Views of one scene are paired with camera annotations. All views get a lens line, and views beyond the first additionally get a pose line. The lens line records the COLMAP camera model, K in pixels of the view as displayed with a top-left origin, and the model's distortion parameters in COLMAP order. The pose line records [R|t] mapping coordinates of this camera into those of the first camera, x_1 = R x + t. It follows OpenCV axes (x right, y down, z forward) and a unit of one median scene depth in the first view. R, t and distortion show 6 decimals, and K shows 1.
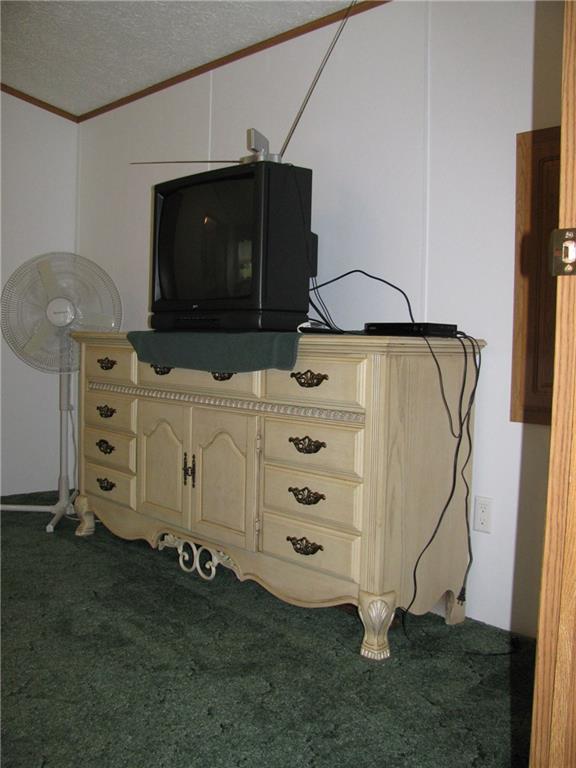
lens RADIAL K [[794.8, 0, 287.0], [0, 794.8, 396.2], [0, 0, 1]] dist [-0.225722, 0.284066]
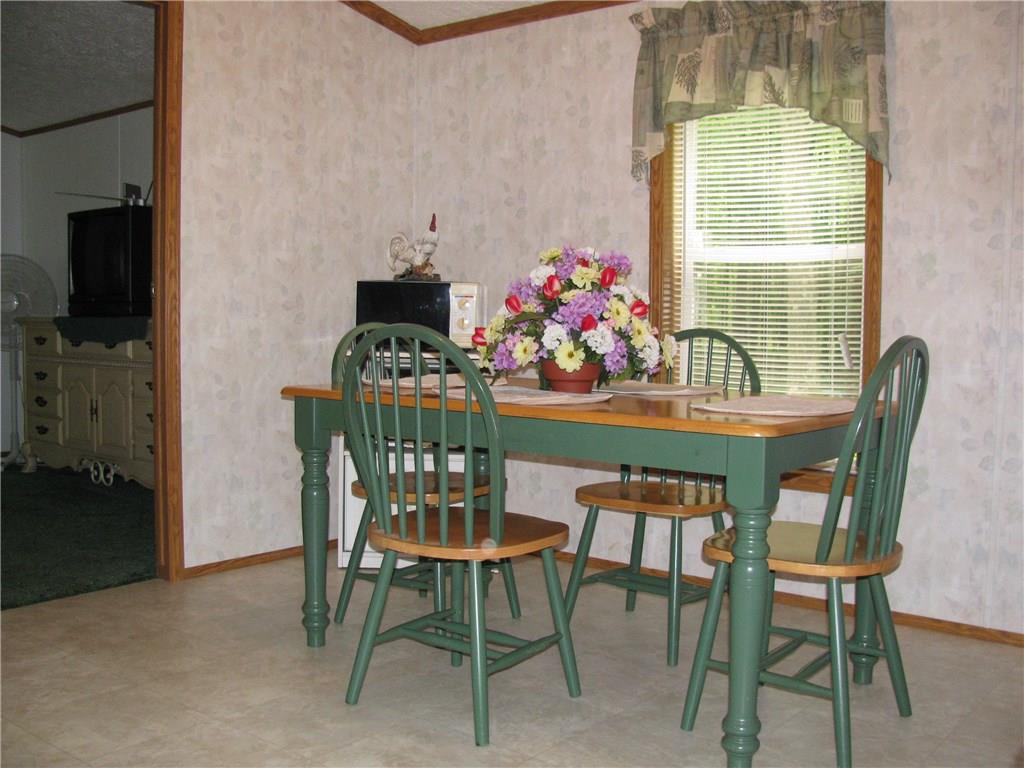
lens RADIAL K [[1059.7, 0, 524.9], [0, 1059.7, 382.9], [0, 0, 1]] dist [-0.225722, 0.284066]
pose [[0.988416, -0.026070, 0.149512, 0.367525], [0.027092, 0.999621, -0.004803, 0.069537], [-0.149330, 0.008798, 0.988748, -0.962771]]
